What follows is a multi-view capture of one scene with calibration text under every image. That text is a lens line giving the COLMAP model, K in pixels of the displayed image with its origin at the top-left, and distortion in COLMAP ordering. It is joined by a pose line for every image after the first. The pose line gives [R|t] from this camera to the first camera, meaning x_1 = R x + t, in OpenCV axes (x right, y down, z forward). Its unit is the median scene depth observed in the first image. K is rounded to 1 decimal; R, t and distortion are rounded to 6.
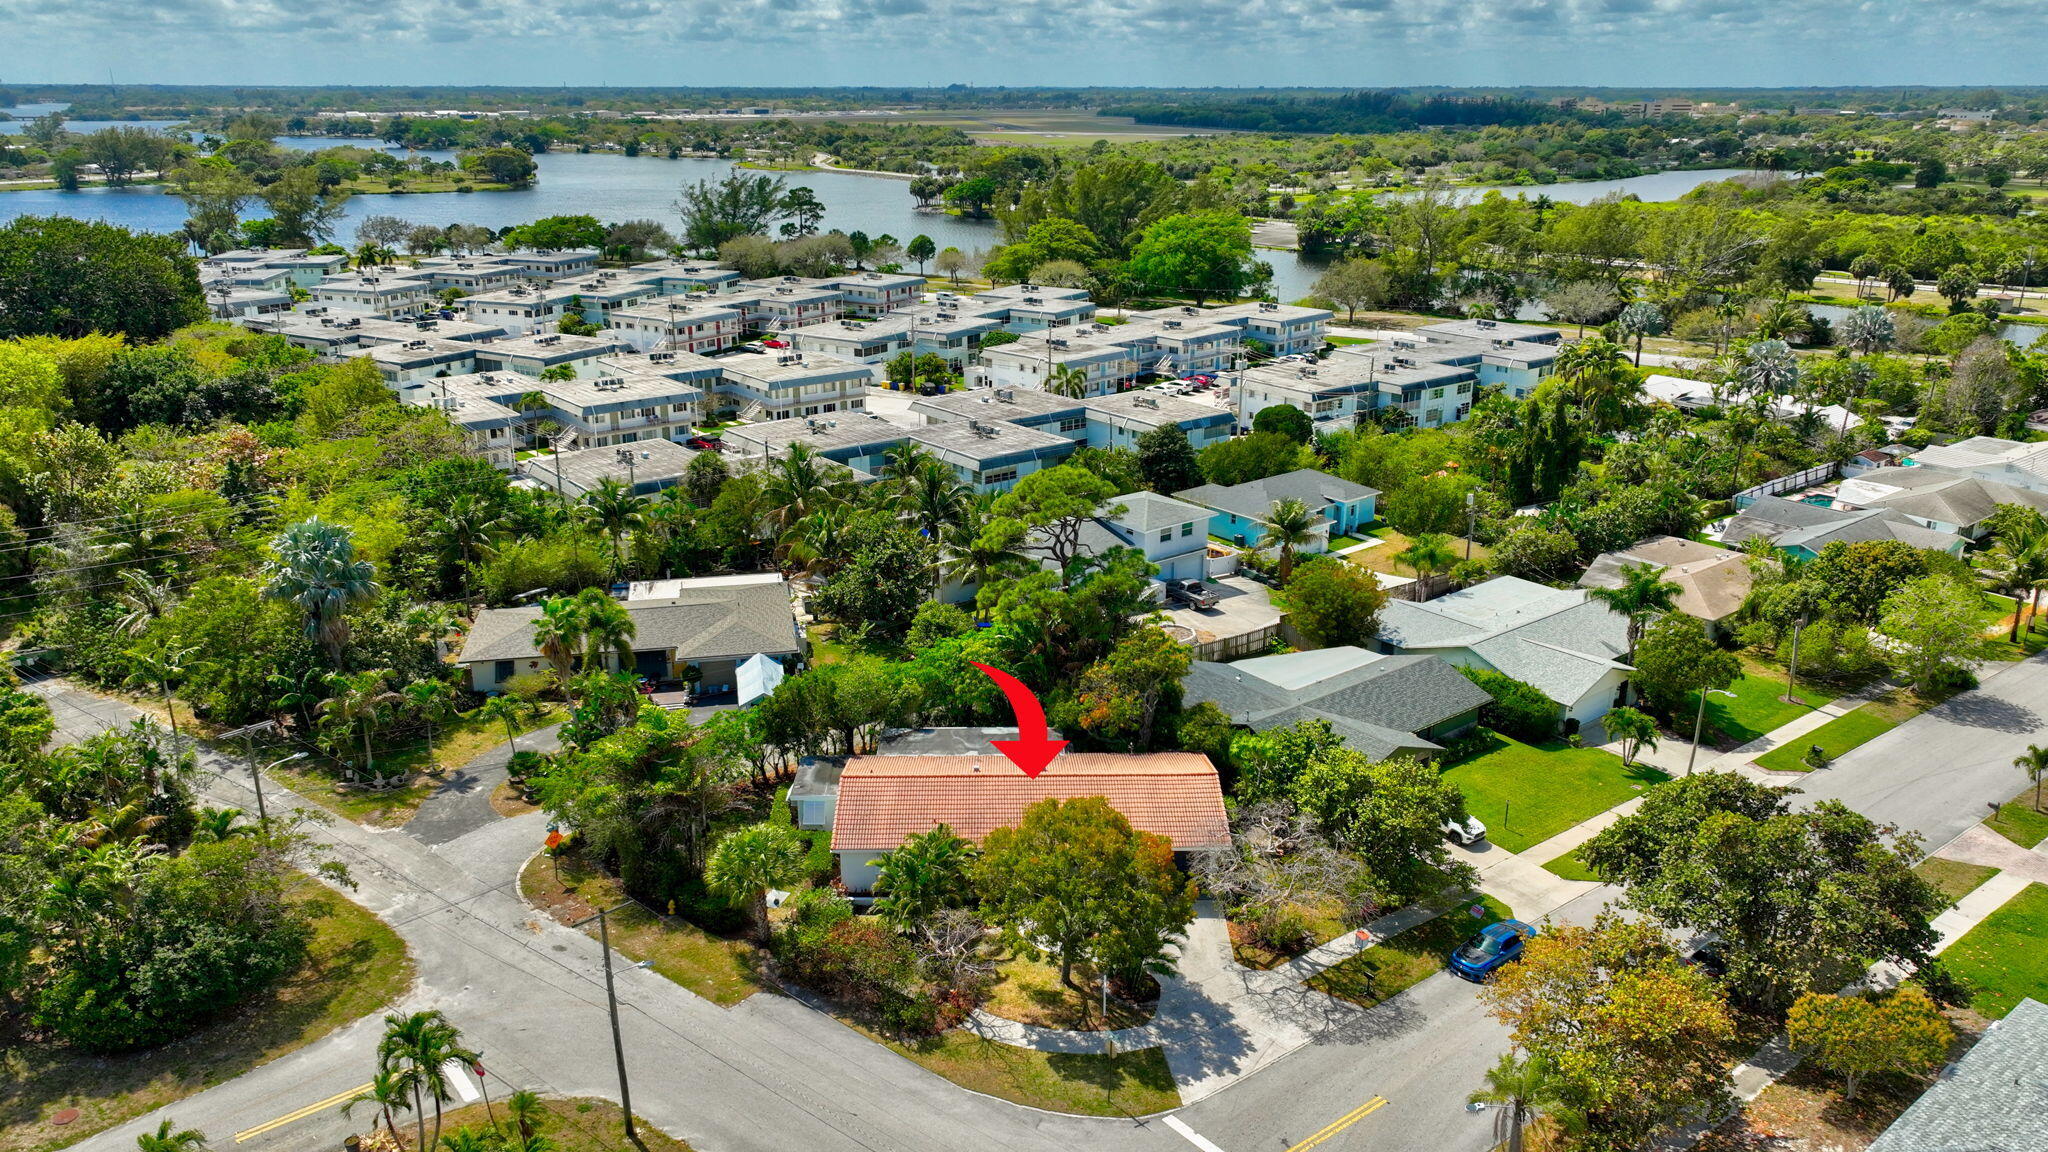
lens RADIAL K [[1469.1, 0, 1028.2], [0, 1469.1, 568.9], [0, 0, 1]] dist [0.008779, 0.007898]
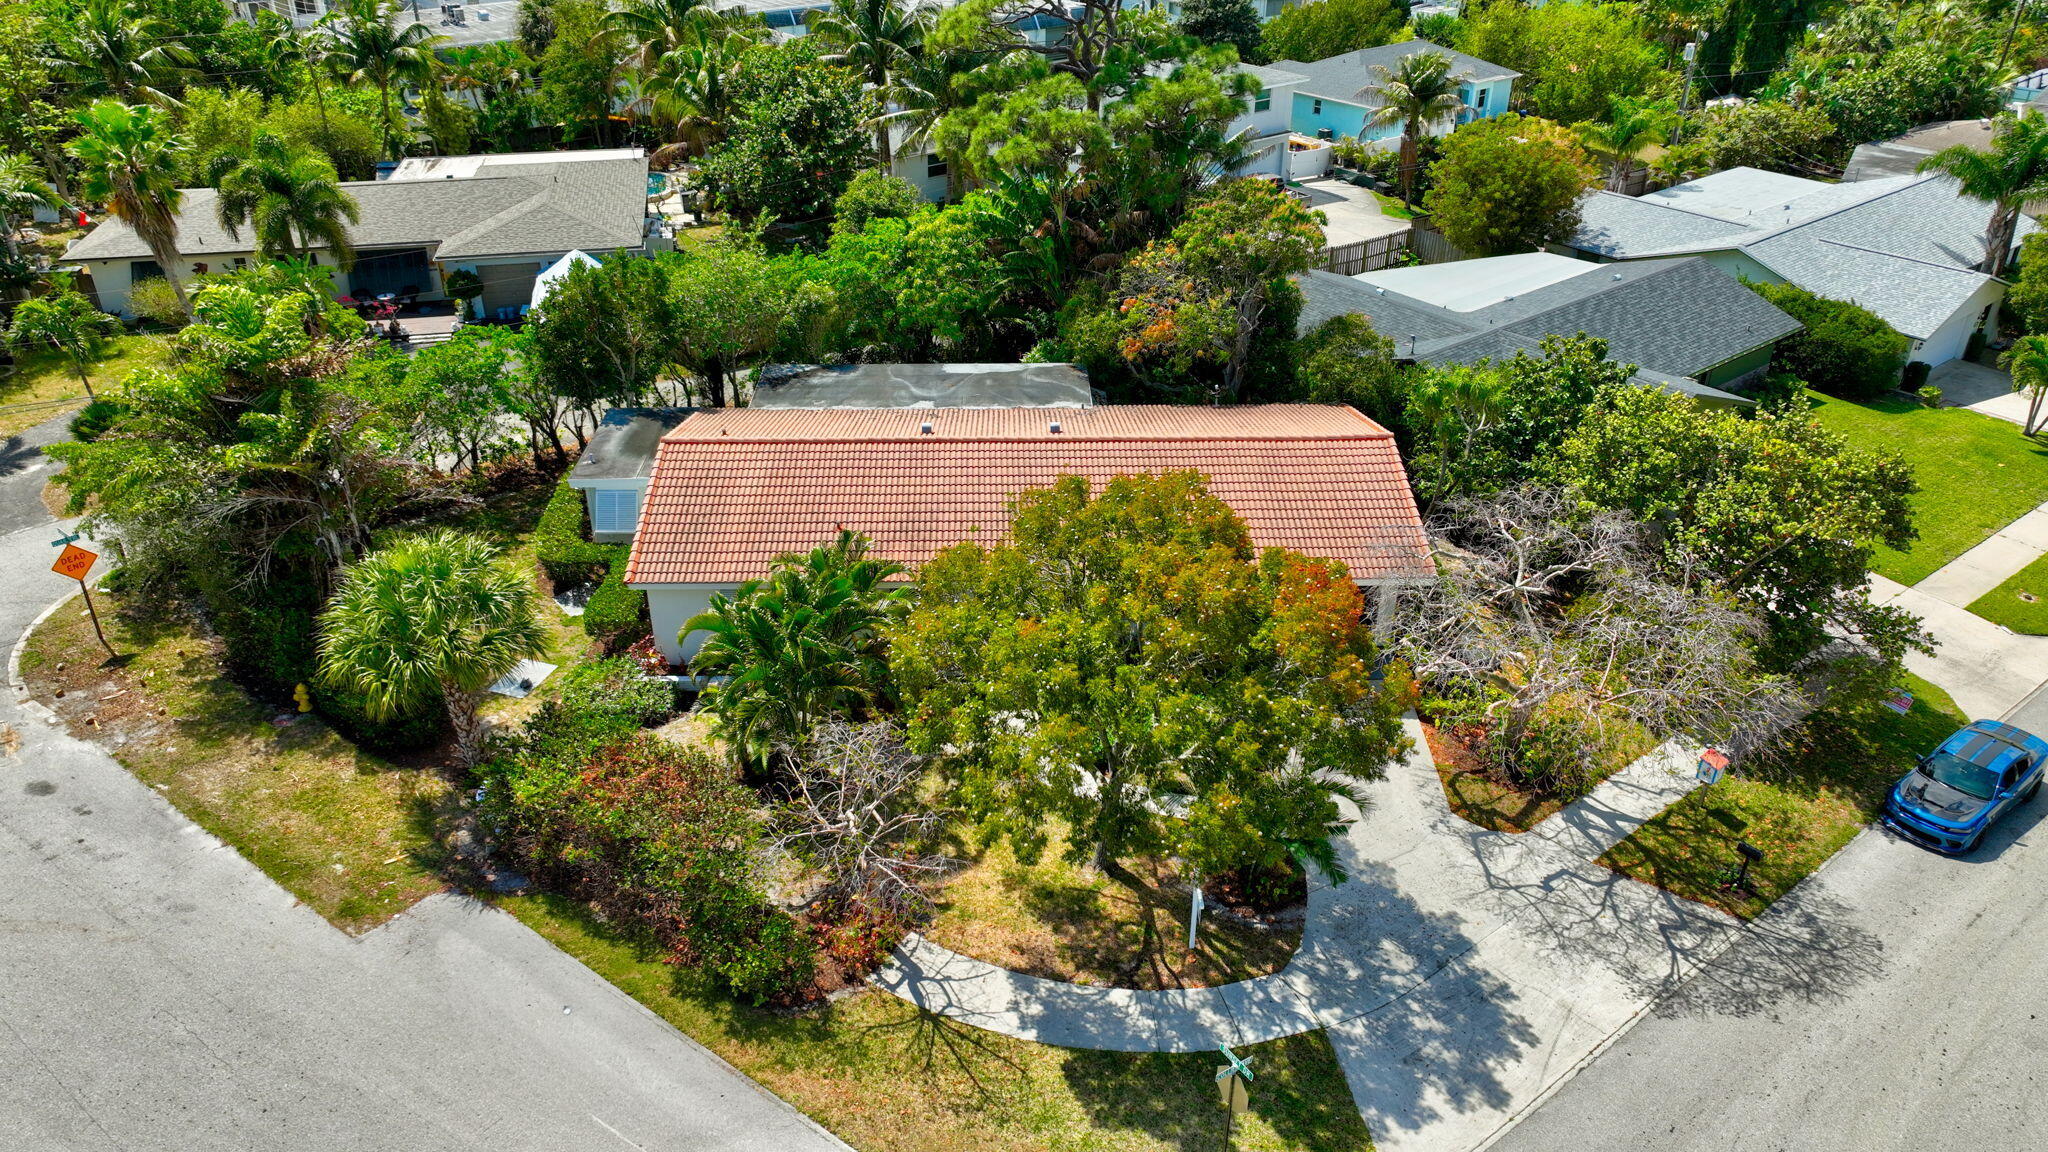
lens RADIAL K [[1444.1, 0, 1027.8], [0, 1444.1, 570.8], [0, 0, 1]] dist [0.010297, 0.003535]
pose [[0.999999, 0.000921, 0.000444, 0.000343], [-0.000991, 0.980166, 0.198177, 0.063871], [-0.000253, -0.198177, 0.980166, 0.370909]]
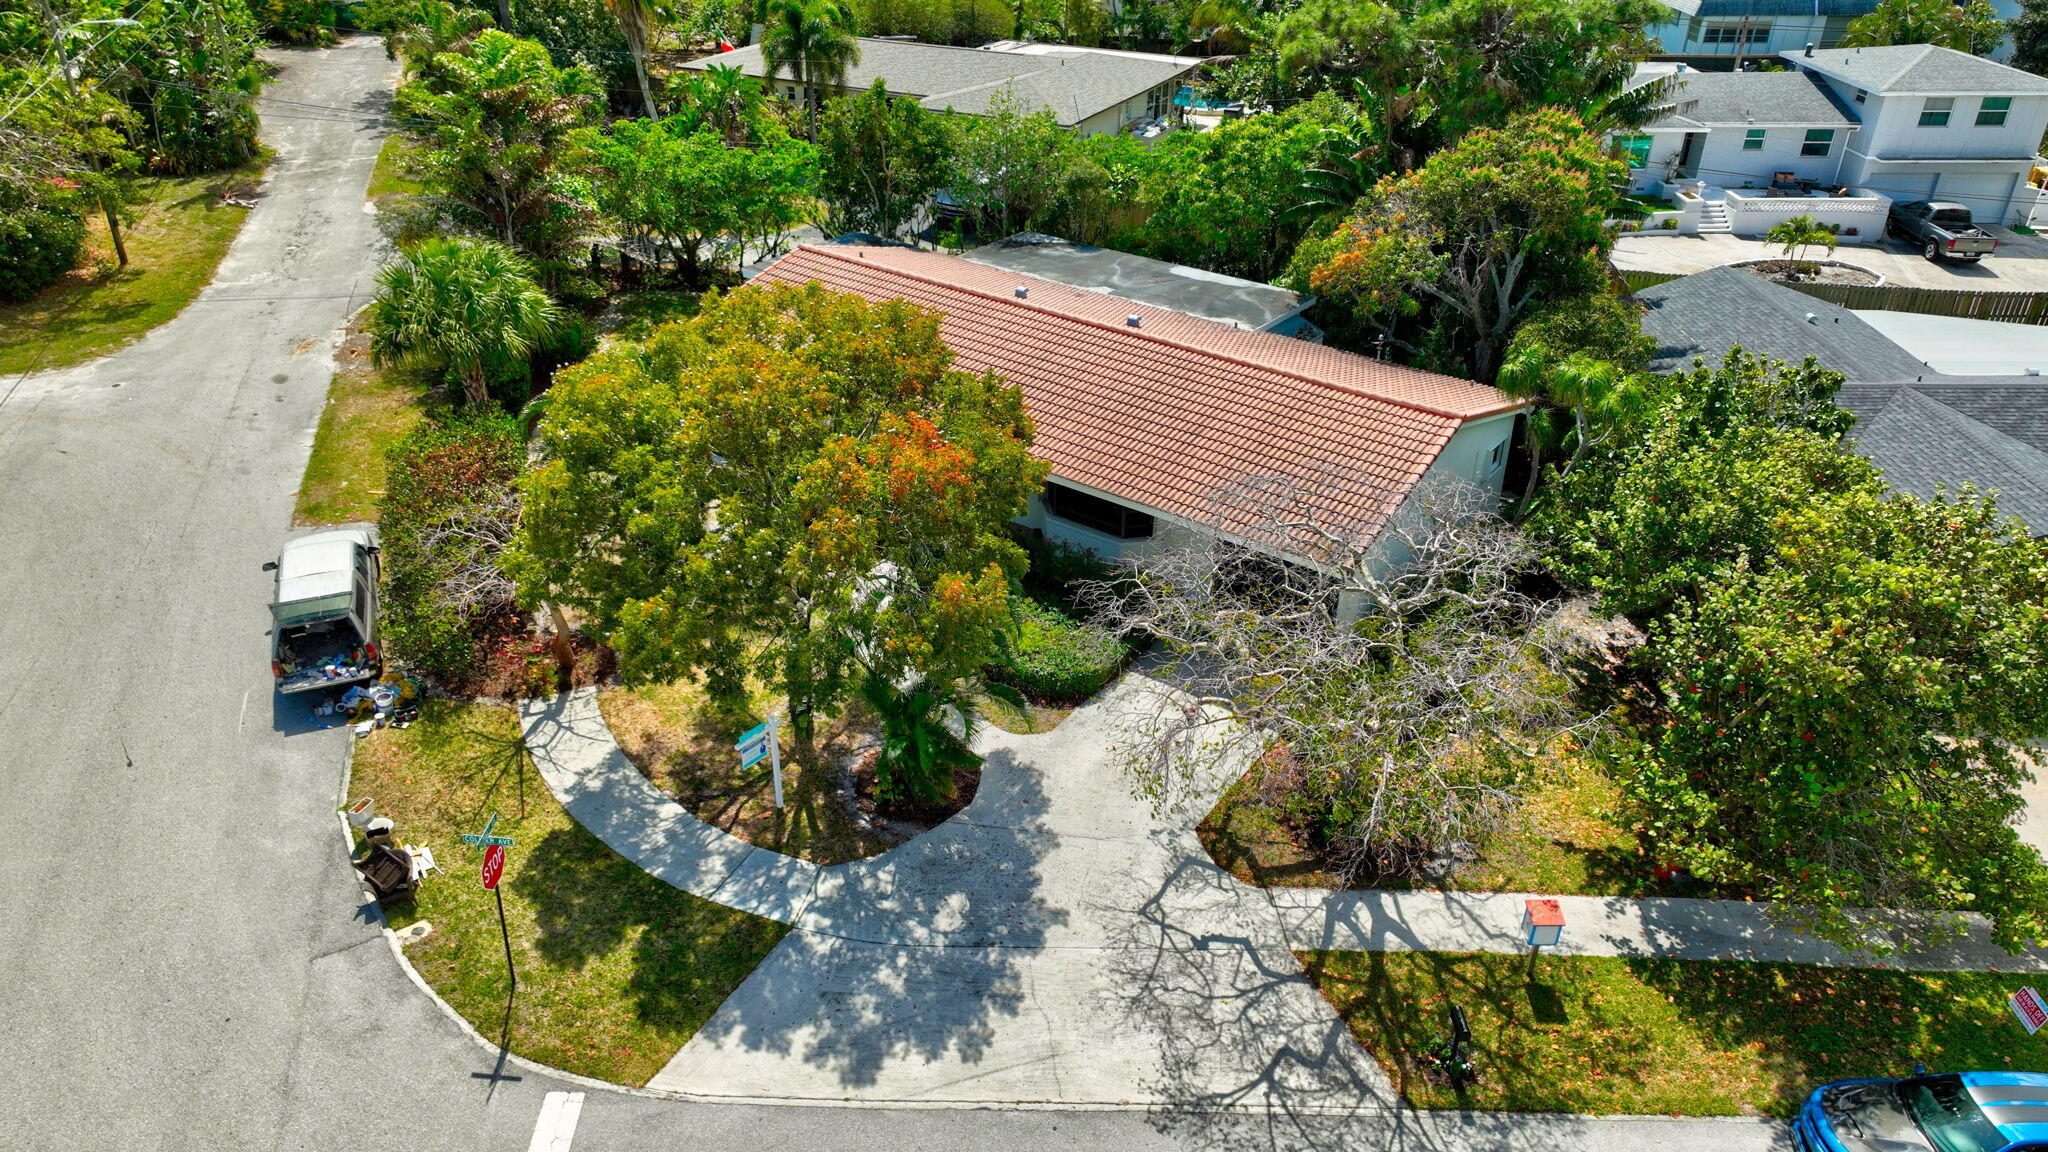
lens RADIAL K [[1444.1, 0, 1027.8], [0, 1444.1, 570.8], [0, 0, 1]] dist [0.010297, 0.003535]
pose [[0.788869, 0.308602, -0.531461, 0.195319], [-0.199025, 0.946463, 0.254160, 0.076240], [0.581442, -0.094725, 0.808055, 0.452805]]
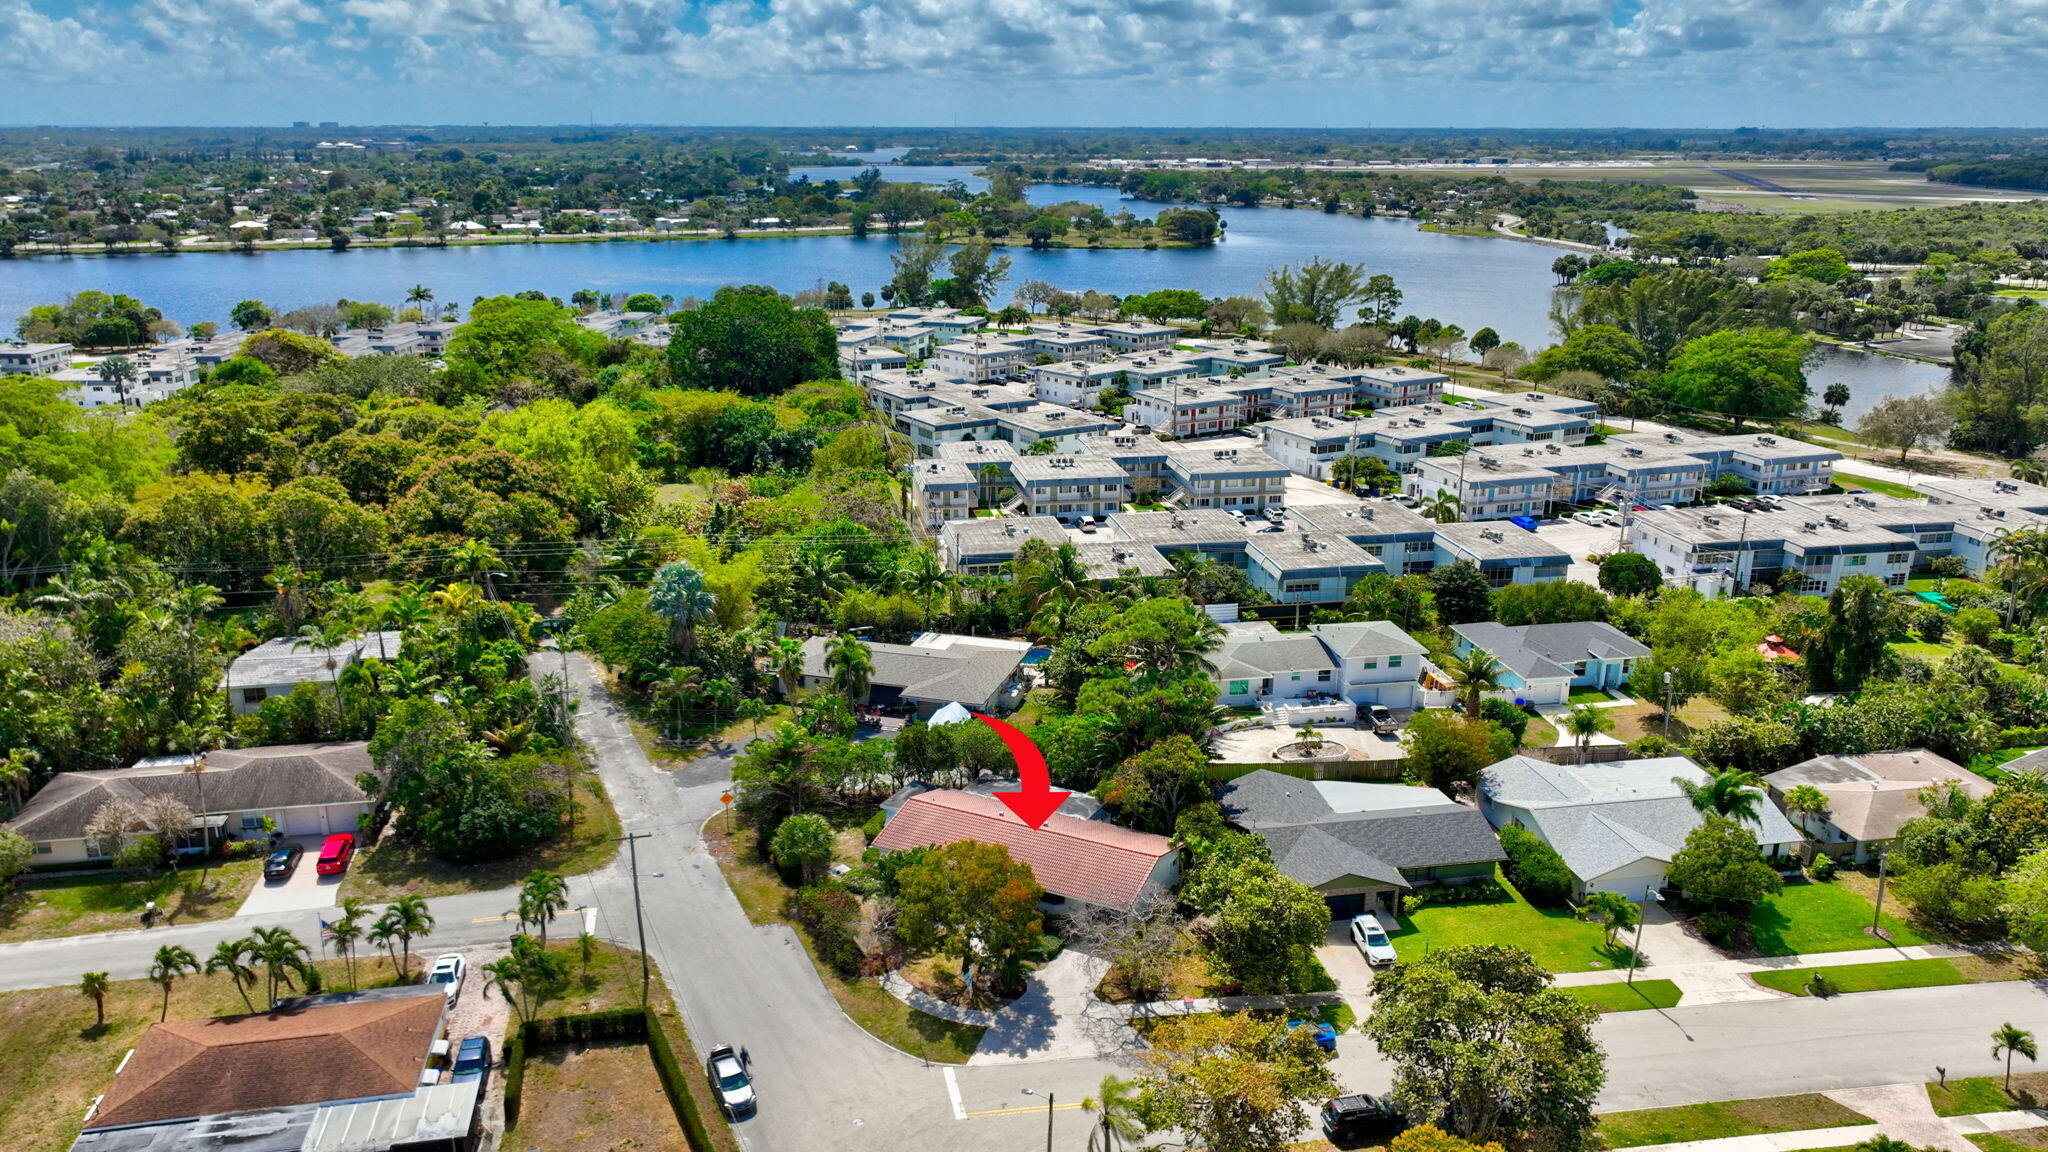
lens RADIAL K [[1471.1, 0, 1028.3], [0, 1471.1, 578.5], [0, 0, 1]] dist [0.008701, 0.007151]
pose [[0.883018, 0.140681, -0.447759, 0.430132], [-0.149140, 0.988678, 0.016515, -0.080263], [0.445013, 0.052196, 0.894002, -0.165187]]
